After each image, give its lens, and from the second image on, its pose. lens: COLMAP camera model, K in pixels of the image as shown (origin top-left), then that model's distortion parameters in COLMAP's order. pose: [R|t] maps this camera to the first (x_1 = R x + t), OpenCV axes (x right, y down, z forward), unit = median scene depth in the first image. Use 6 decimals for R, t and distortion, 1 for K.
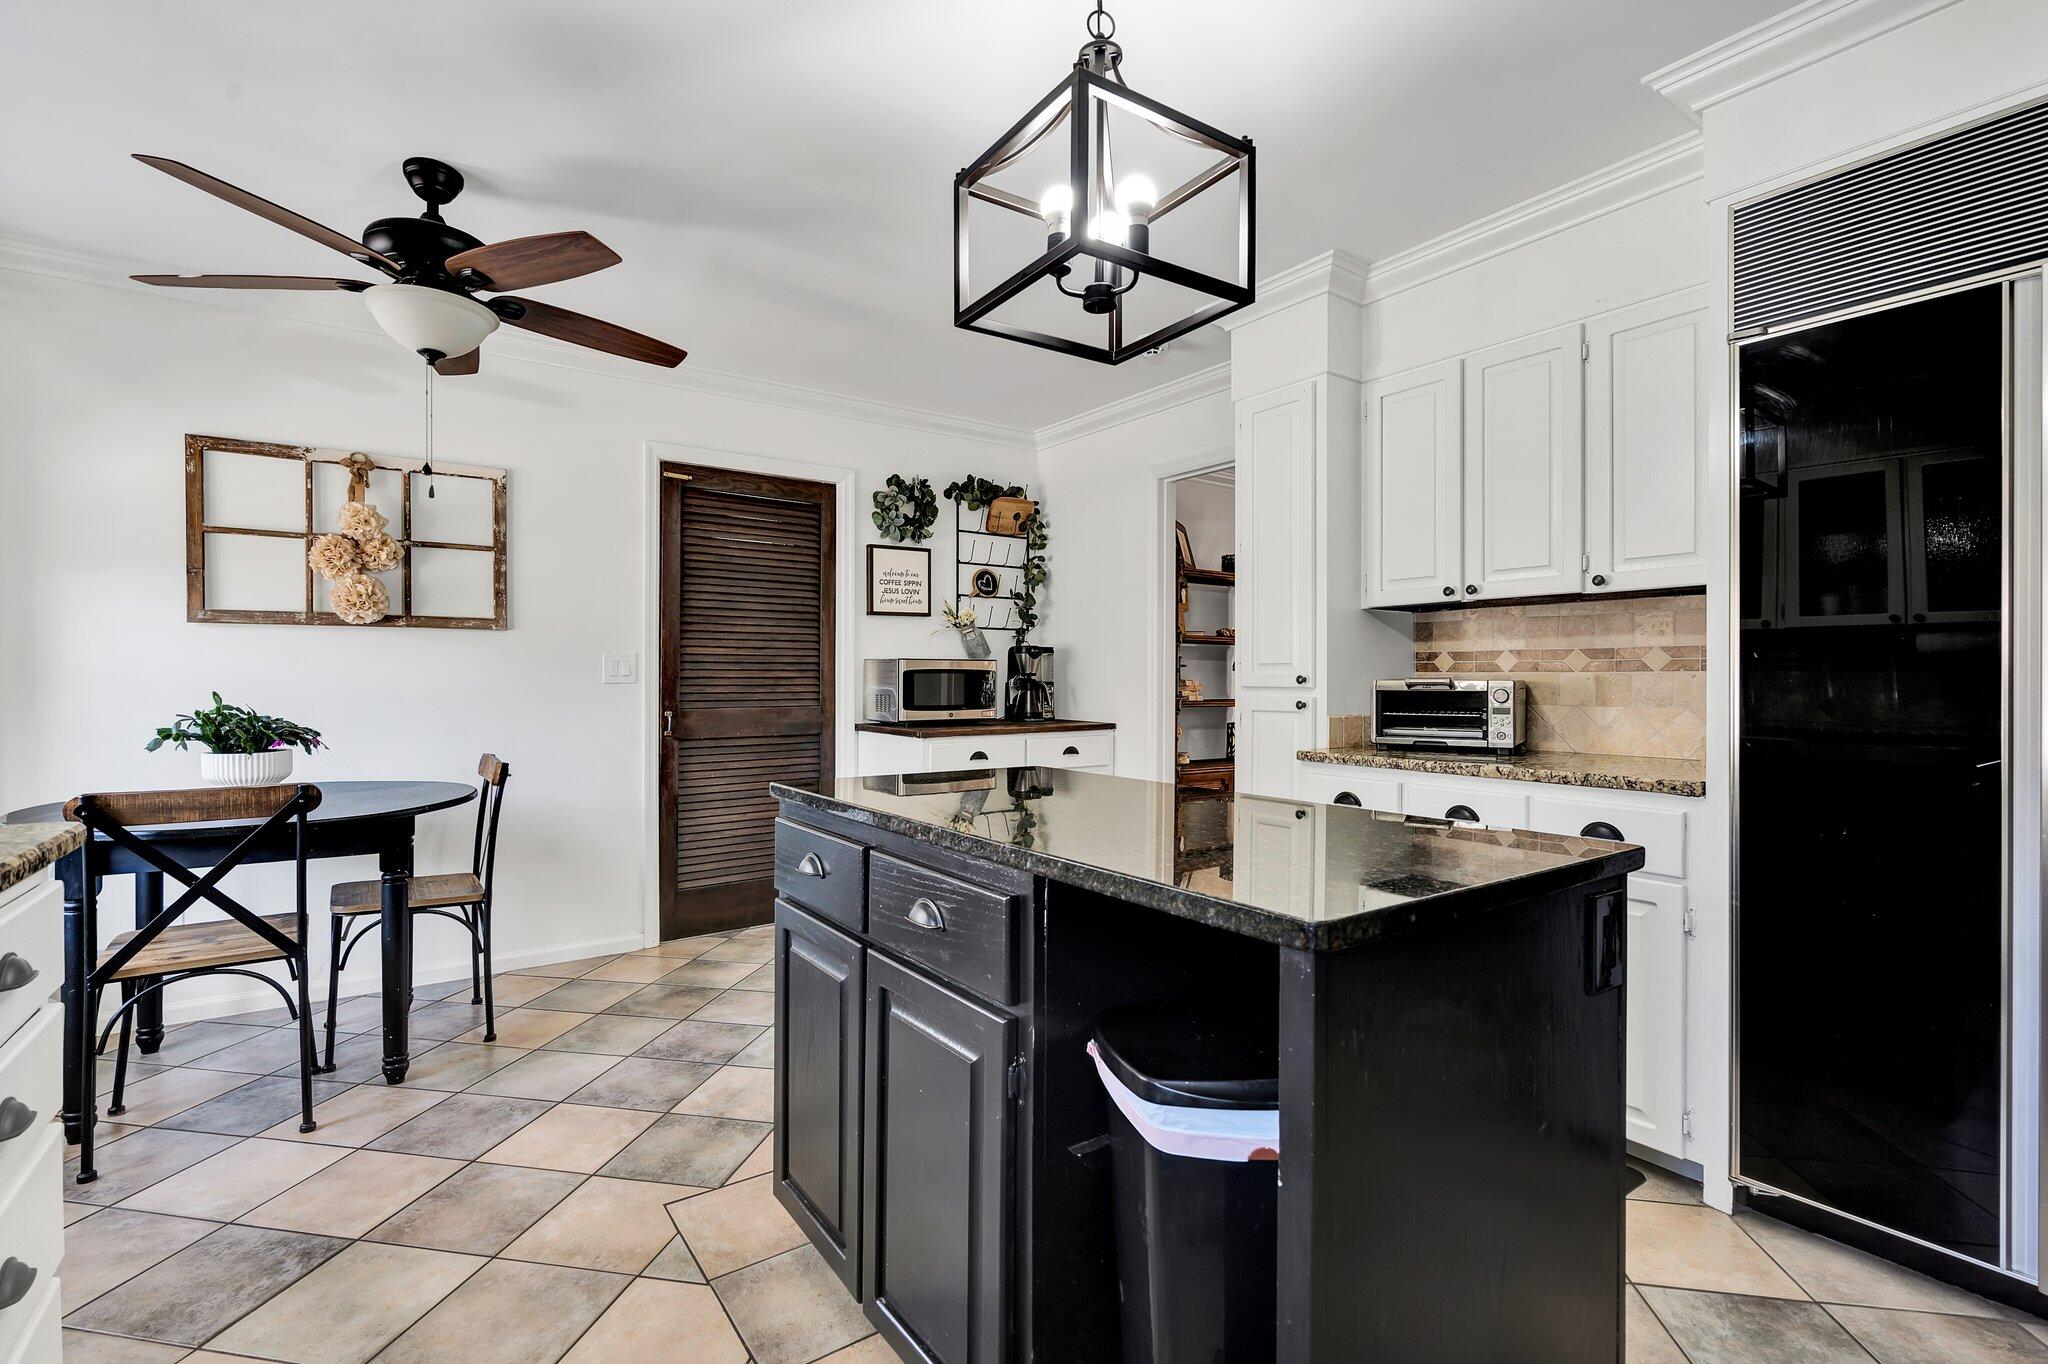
lens RADIAL K [[929.1, 0, 1019.4], [0, 929.1, 681.6], [0, 0, 1]] dist [0.000834, 0.000321]
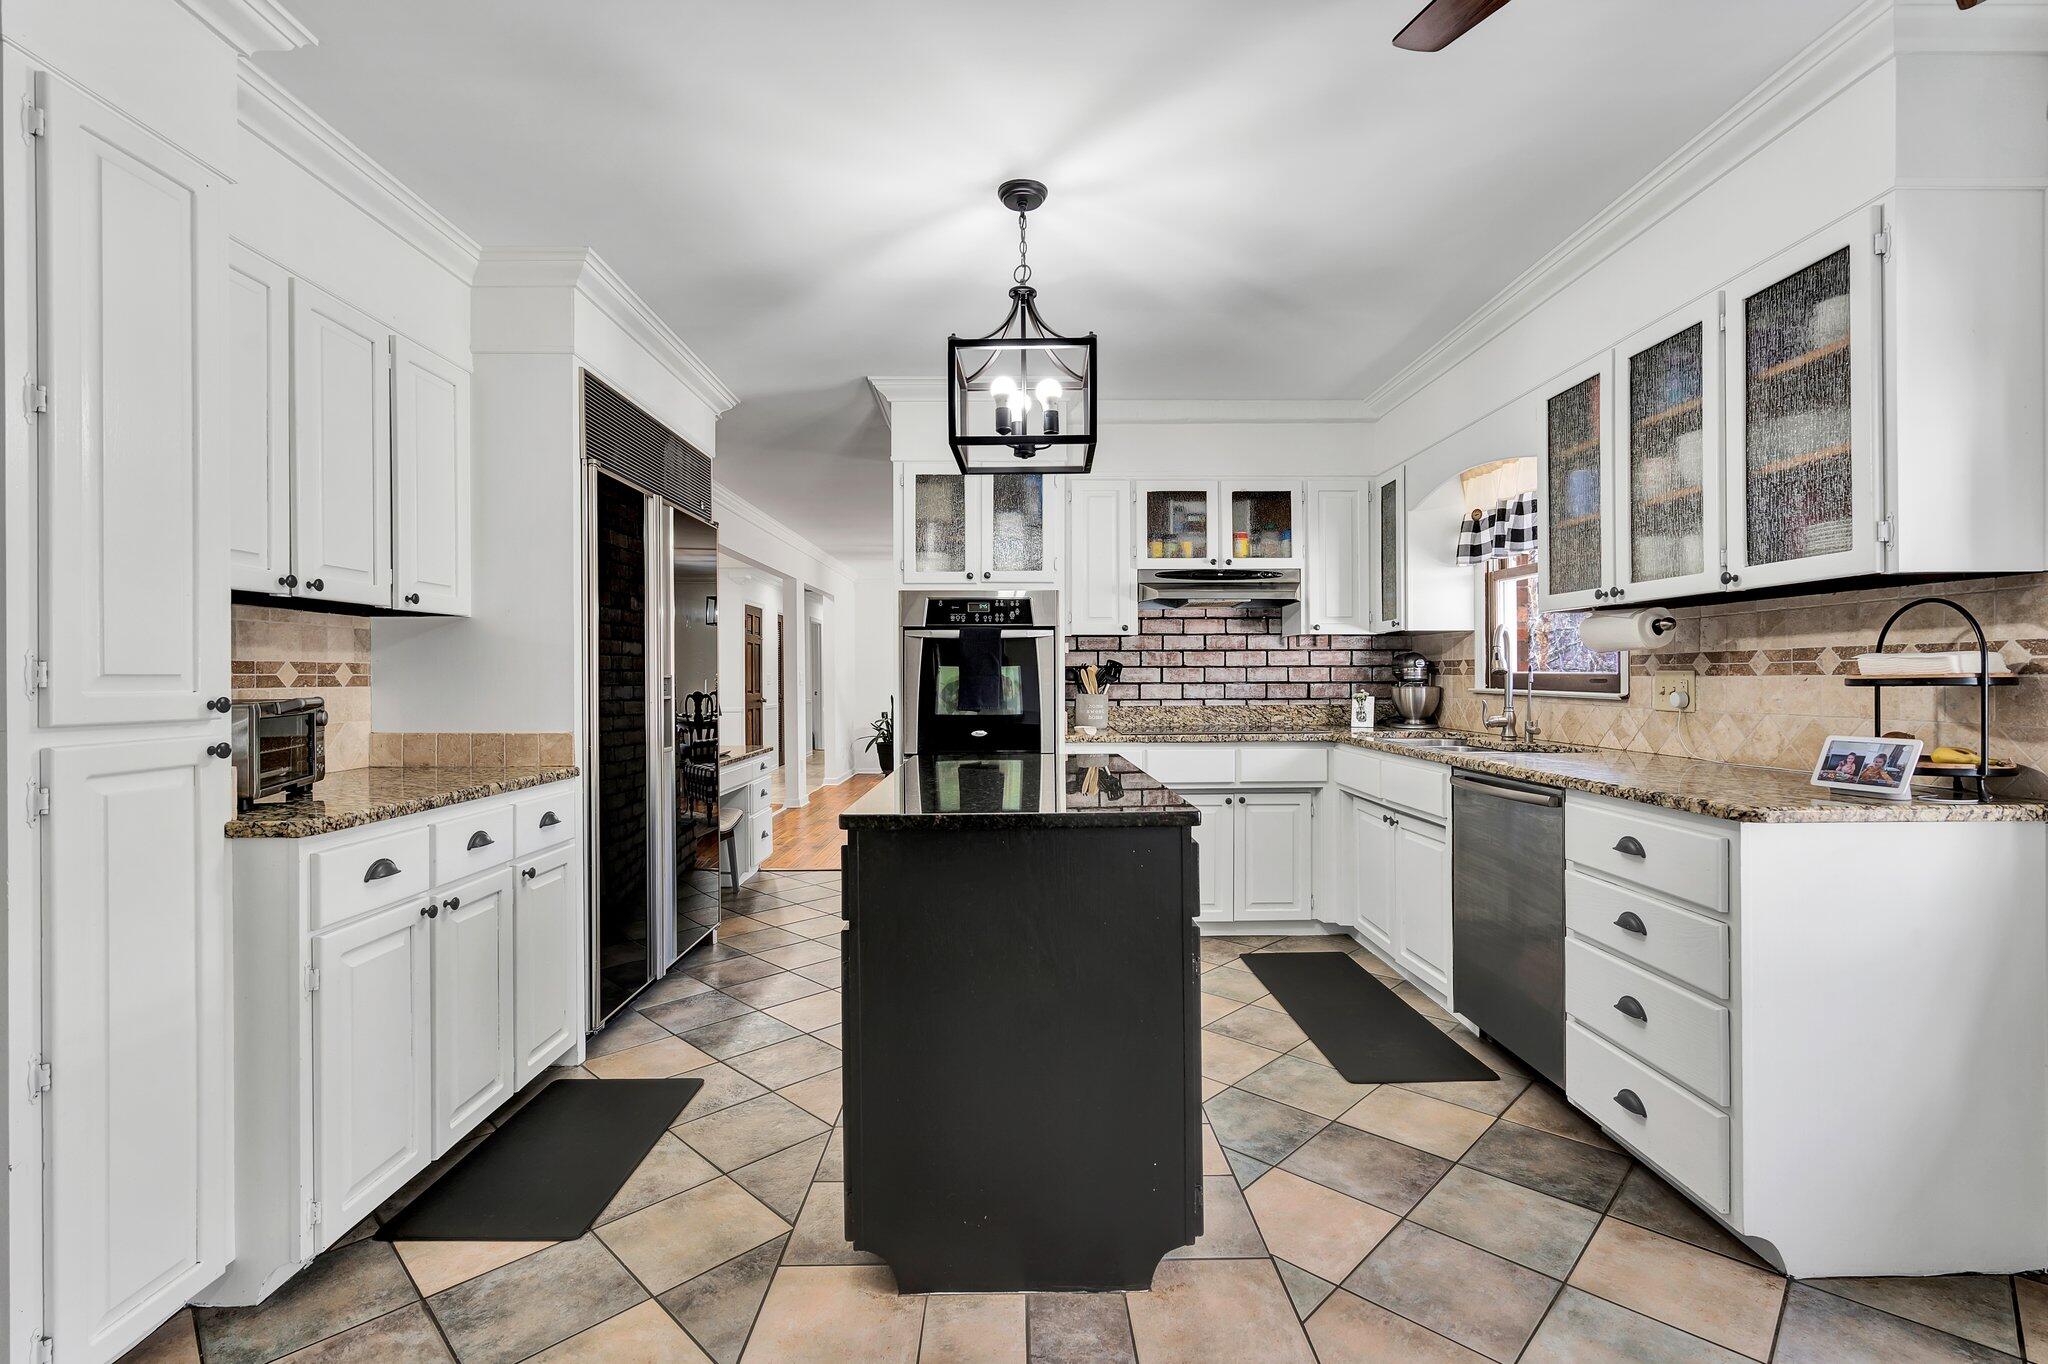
lens RADIAL K [[926.0, 0, 1026.3], [0, 926.0, 674.4], [0, 0, 1]] dist [0.000834, 0.000297]
pose [[-0.827562, 0.004676, 0.561355, -0.343727], [0.005416, 0.999985, -0.000344, -0.014684], [-0.561348, 0.002755, -0.827575, 0.995979]]
